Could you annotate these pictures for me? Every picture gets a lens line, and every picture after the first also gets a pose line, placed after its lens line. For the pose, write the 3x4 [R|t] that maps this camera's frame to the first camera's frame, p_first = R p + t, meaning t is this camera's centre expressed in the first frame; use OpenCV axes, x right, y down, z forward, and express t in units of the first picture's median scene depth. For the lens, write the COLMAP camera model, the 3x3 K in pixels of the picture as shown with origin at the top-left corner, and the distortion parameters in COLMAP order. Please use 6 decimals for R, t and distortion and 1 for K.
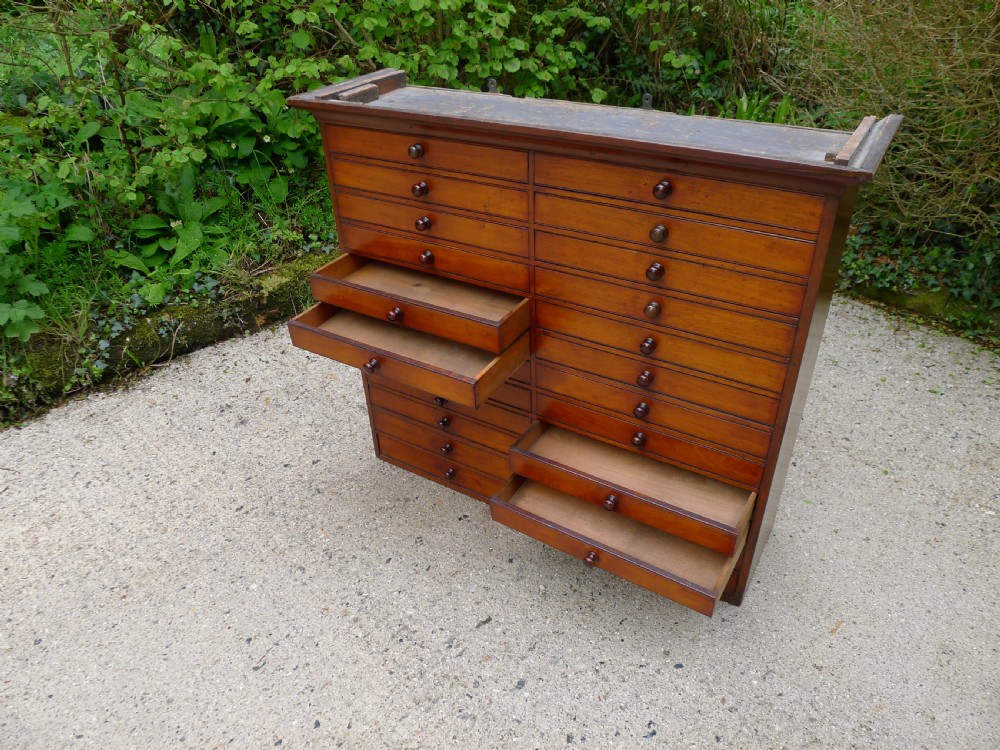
lens RADIAL K [[708.3, 0, 500.5], [0, 708.3, 376.6], [0, 0, 1]] dist [-0.057395, 0.016873]
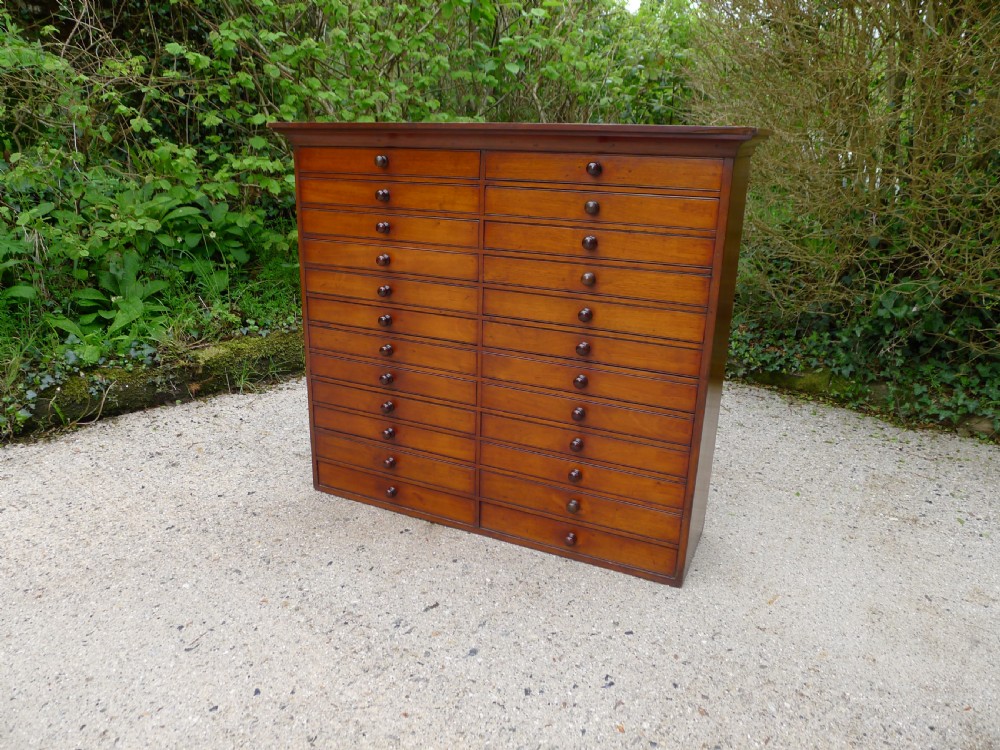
lens RADIAL K [[708.3, 0, 496.3], [0, 708.3, 371.2], [0, 0, 1]] dist [-0.057395, 0.016873]
pose [[0.991834, 0.020065, 0.125944, -0.042286], [0.015699, 0.960827, -0.276702, 0.202735], [-0.126563, 0.276420, 0.952667, -0.023543]]
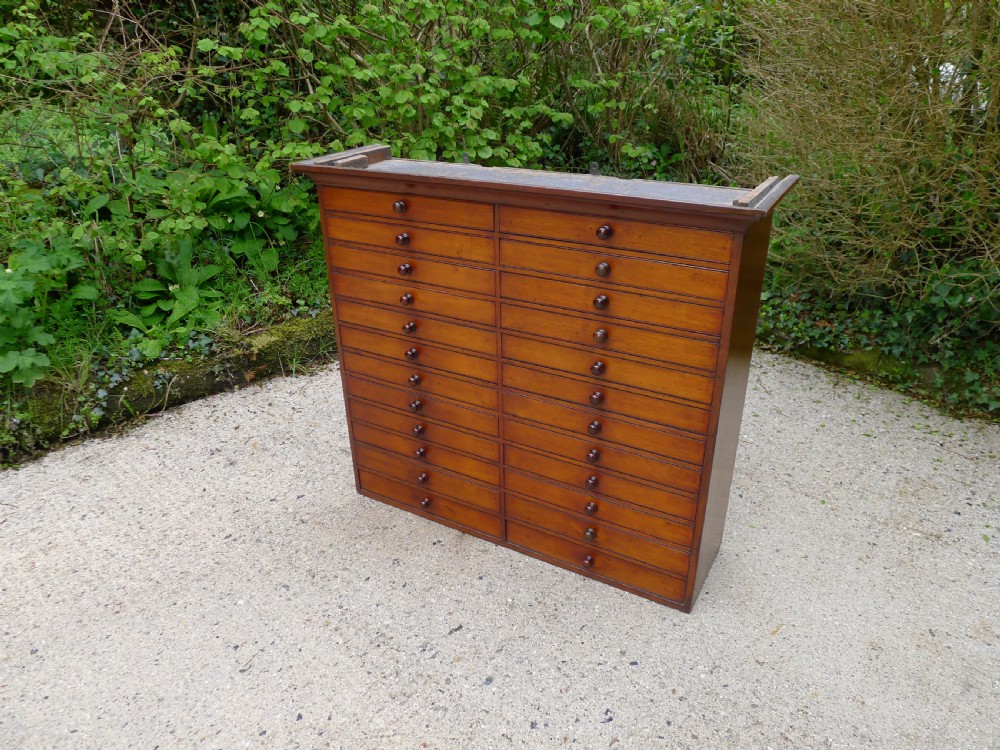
lens RADIAL K [[708.3, 0, 500.7], [0, 708.3, 378.2], [0, 0, 1]] dist [-0.057395, 0.016873]
pose [[0.999448, 0.001986, 0.033168, 0.006083], [0.002271, 0.991796, -0.127808, 0.068622], [-0.033150, 0.127813, 0.991244, -0.082834]]
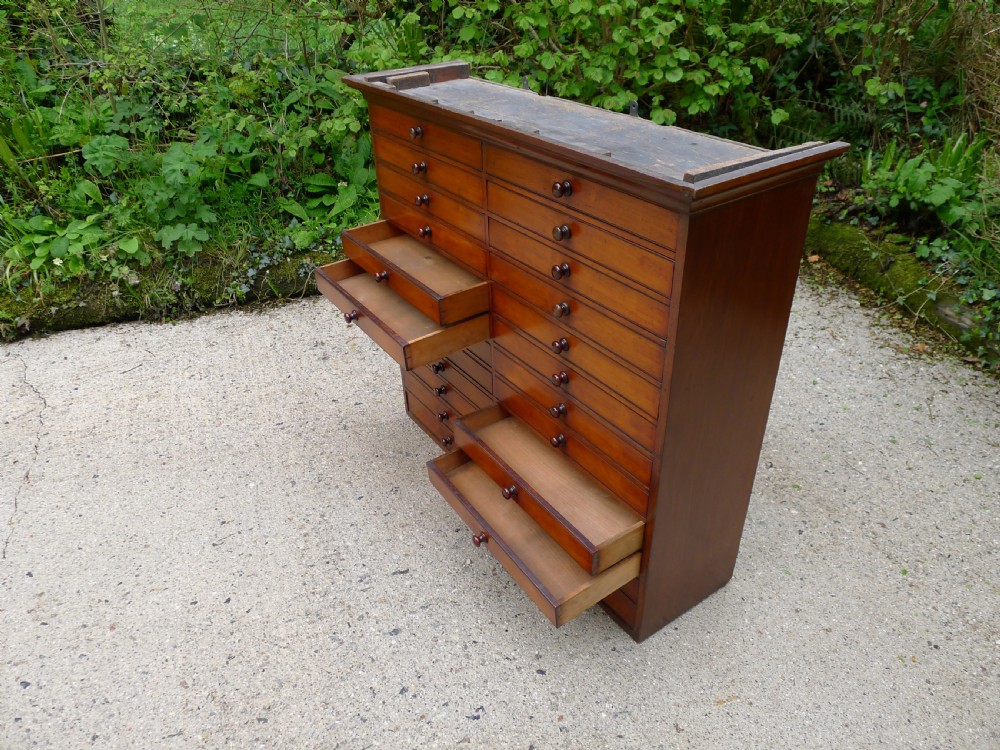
lens RADIAL K [[708.3, 0, 499.0], [0, 708.3, 377.8], [0, 0, 1]] dist [-0.057395, 0.016873]
pose [[0.912237, 0.226305, -0.341482, 0.274650], [-0.228965, 0.972872, 0.033080, -0.007159], [0.339705, 0.048011, 0.939306, 0.015238]]
